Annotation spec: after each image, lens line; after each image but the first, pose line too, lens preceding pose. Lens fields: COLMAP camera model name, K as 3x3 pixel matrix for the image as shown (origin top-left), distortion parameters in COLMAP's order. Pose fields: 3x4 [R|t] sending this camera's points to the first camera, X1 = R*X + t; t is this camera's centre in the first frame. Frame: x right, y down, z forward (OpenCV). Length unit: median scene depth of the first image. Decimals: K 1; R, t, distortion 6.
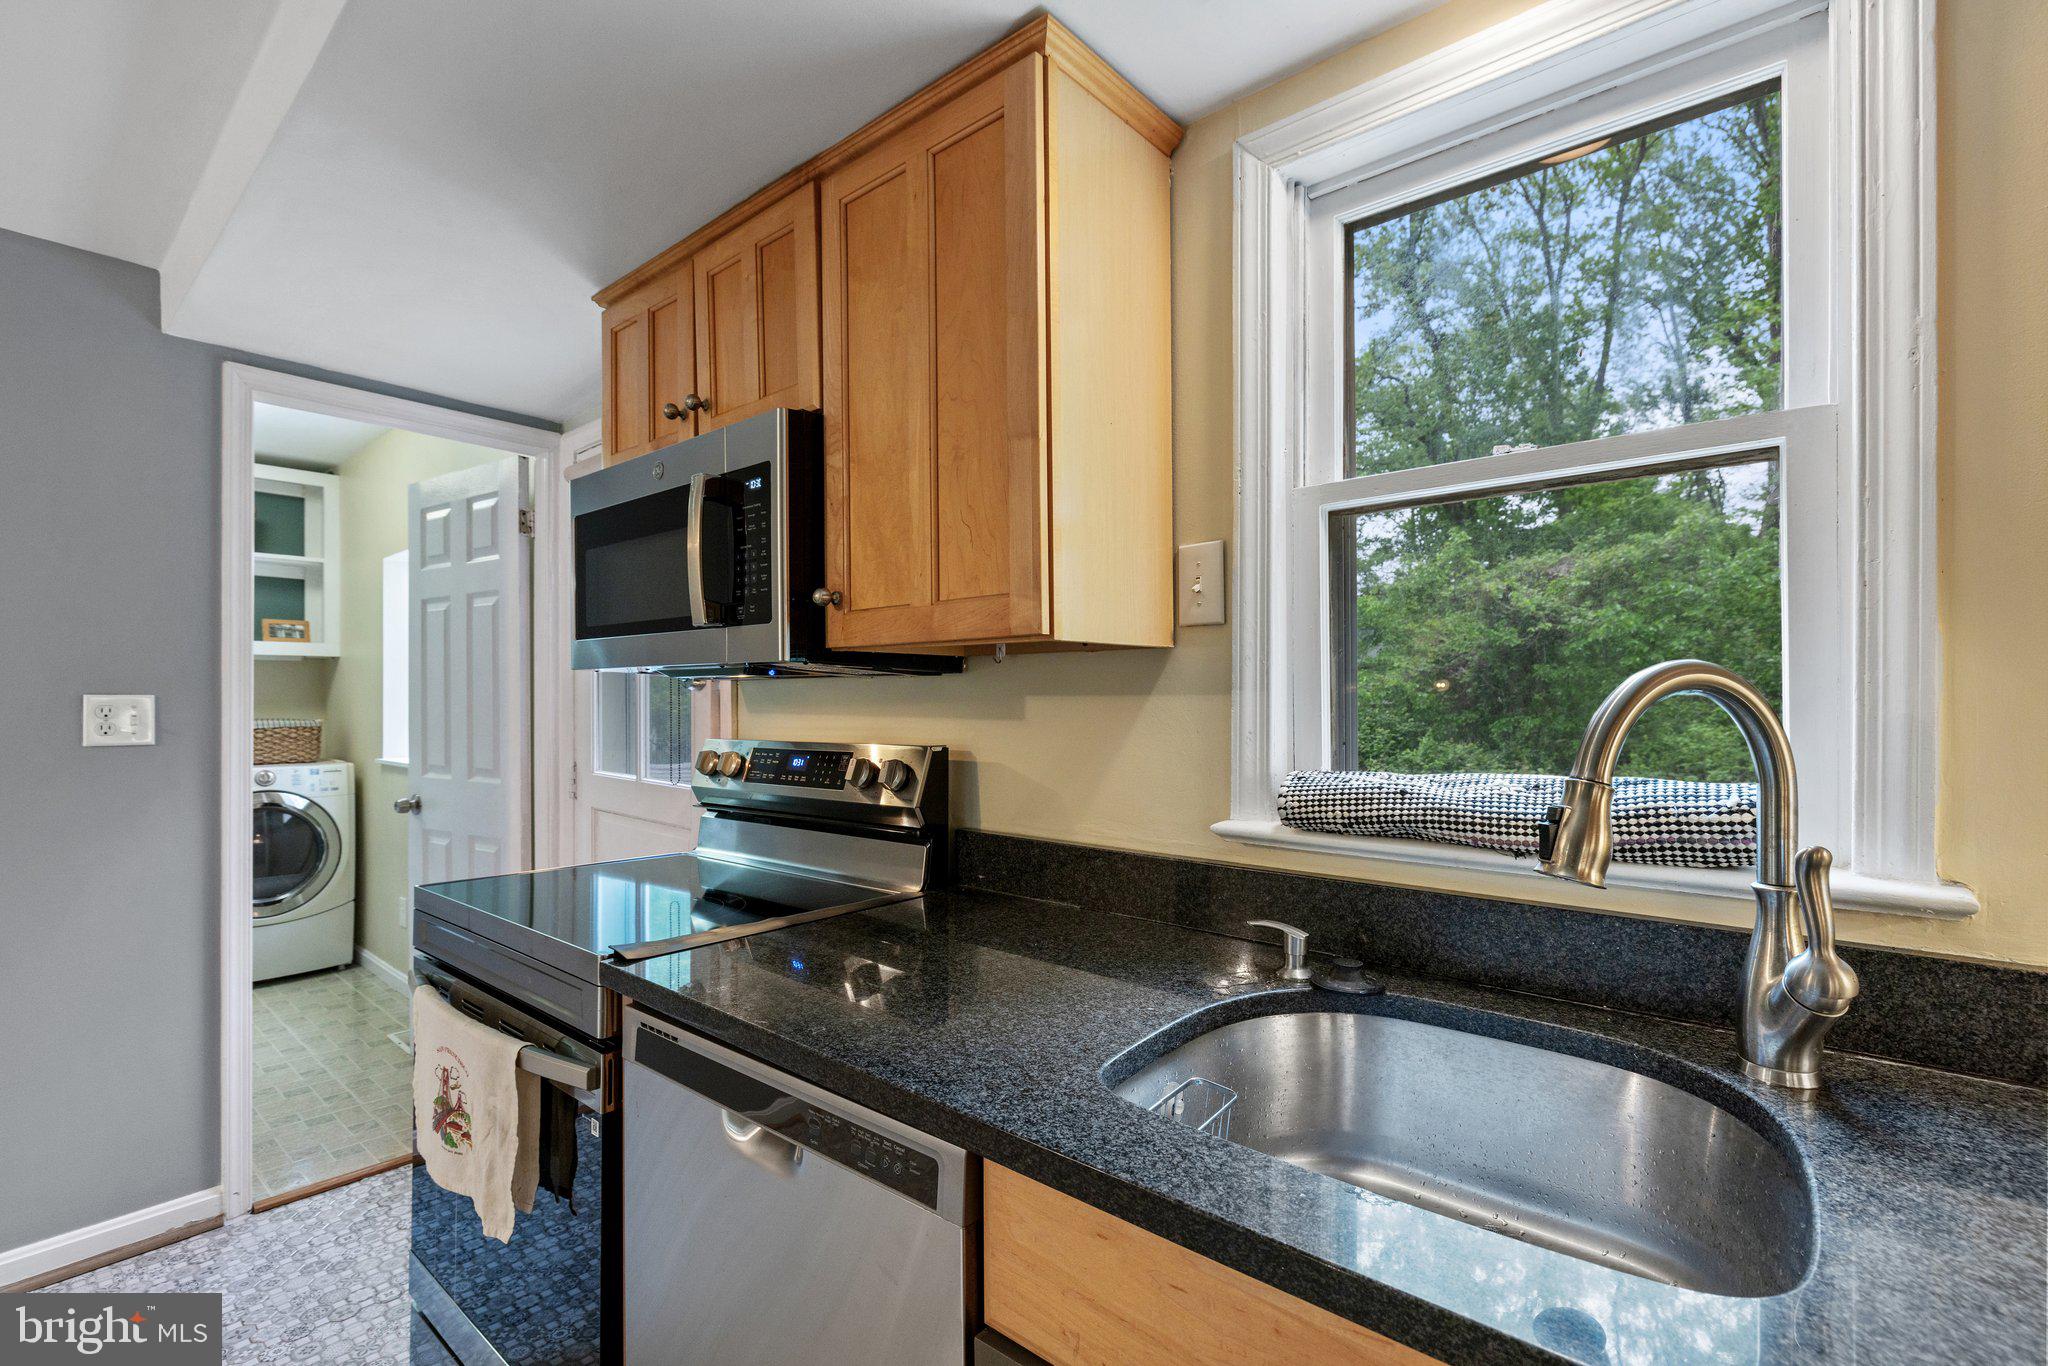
lens RADIAL K [[913.6, 0, 1026.1], [0, 913.6, 702.7], [0, 0, 1]] dist [-0.000299, -0.000029]
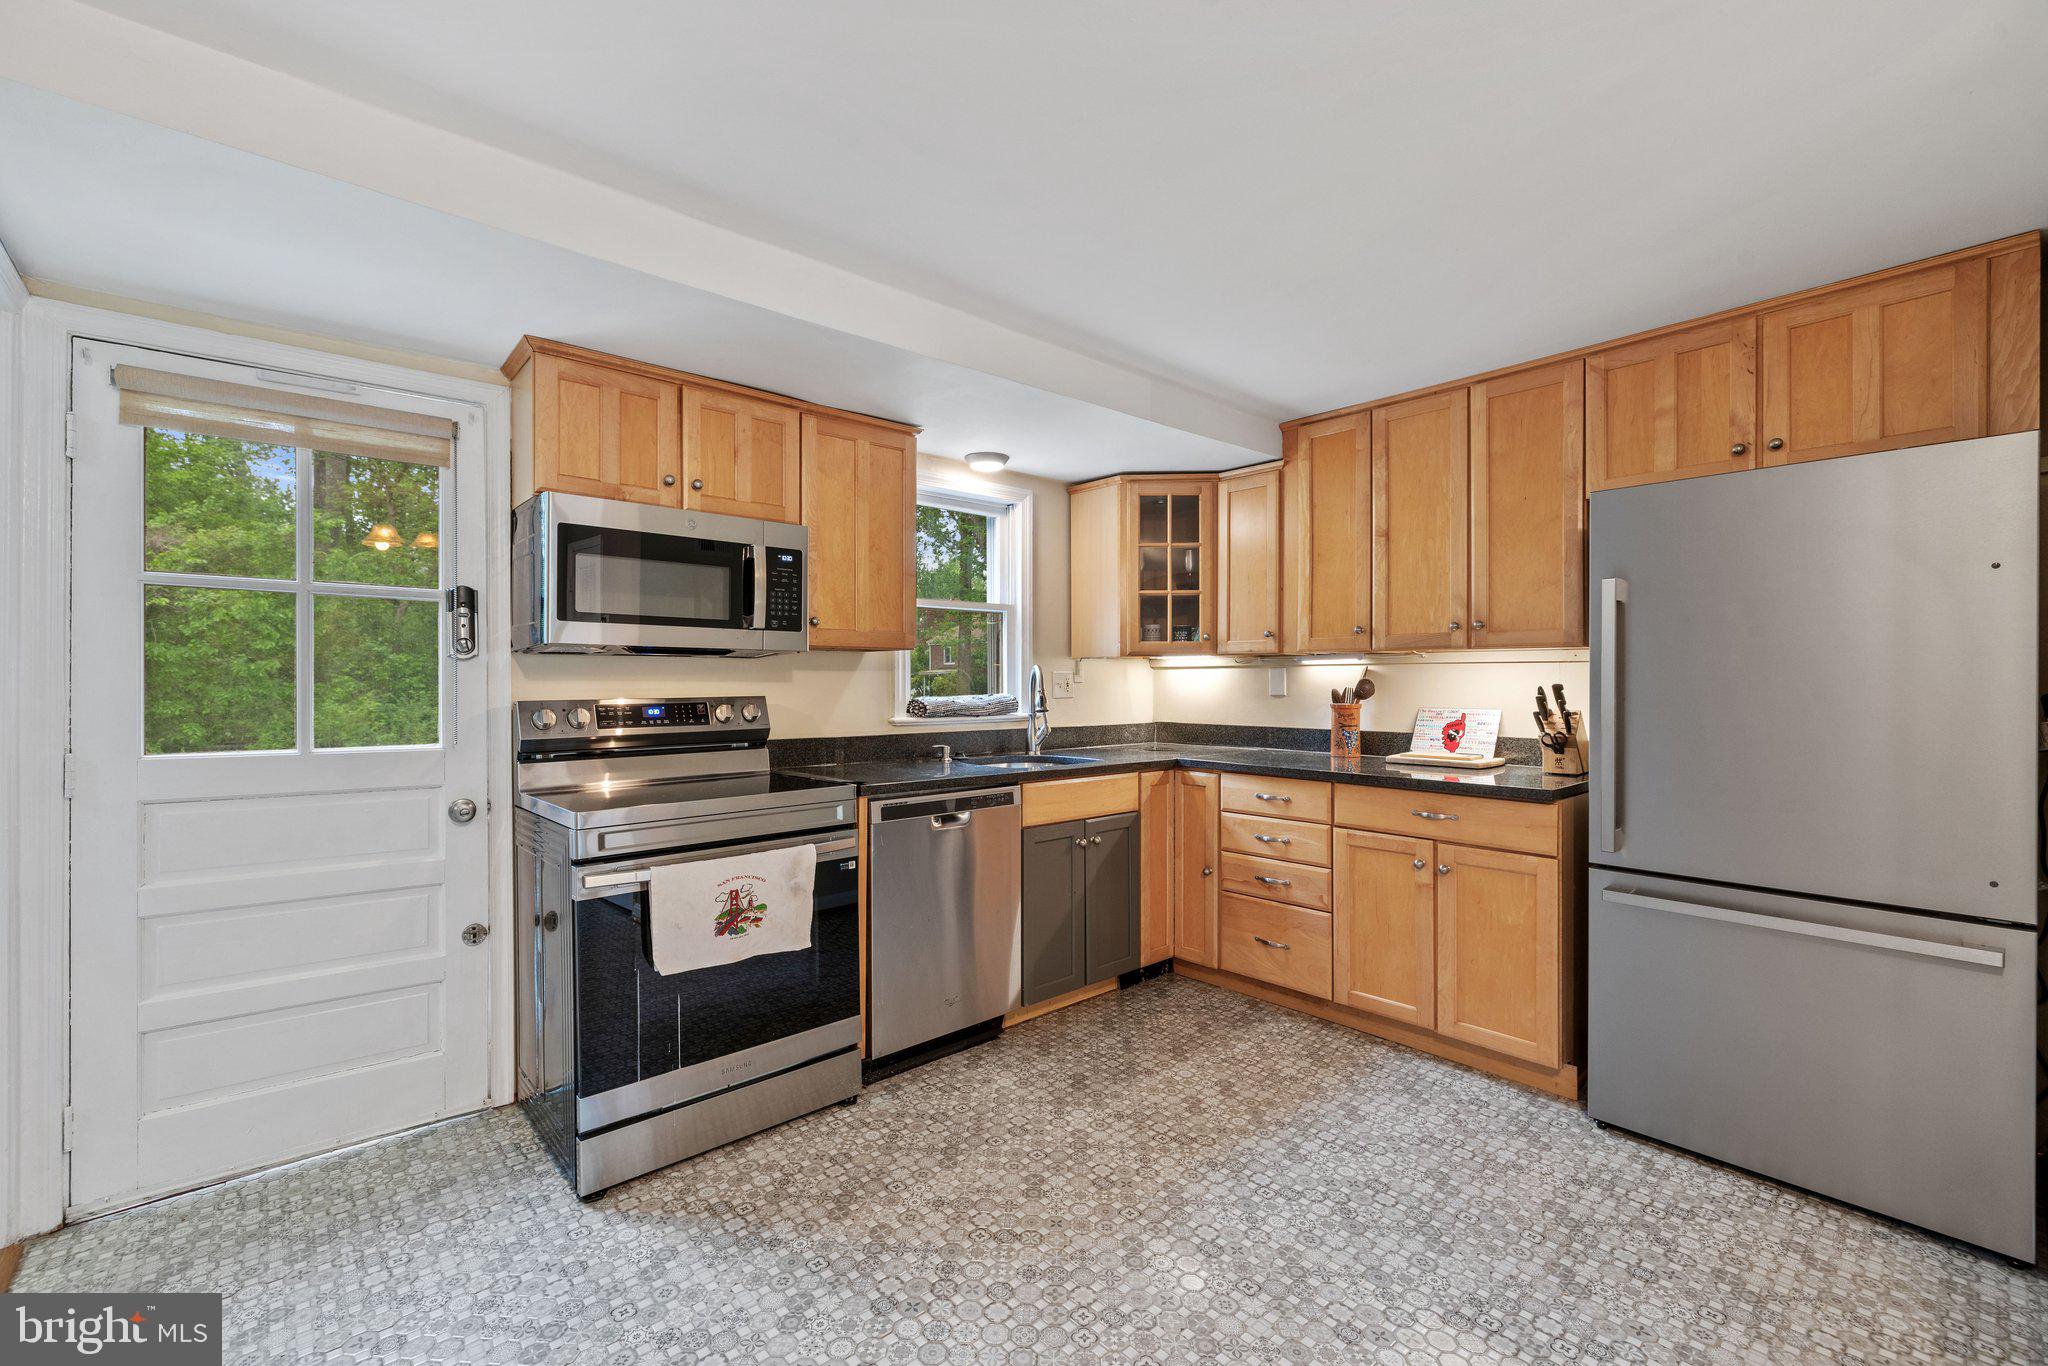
lens RADIAL K [[858.7, 0, 998.6], [0, 858.7, 686.1], [0, 0, 1]] dist [-0.000148, 0.000015]
pose [[0.167048, -0.004164, 0.985940, -1.742052], [0.003124, 0.999988, 0.003694, 0.021700], [-0.985944, 0.002463, 0.167059, 0.222434]]
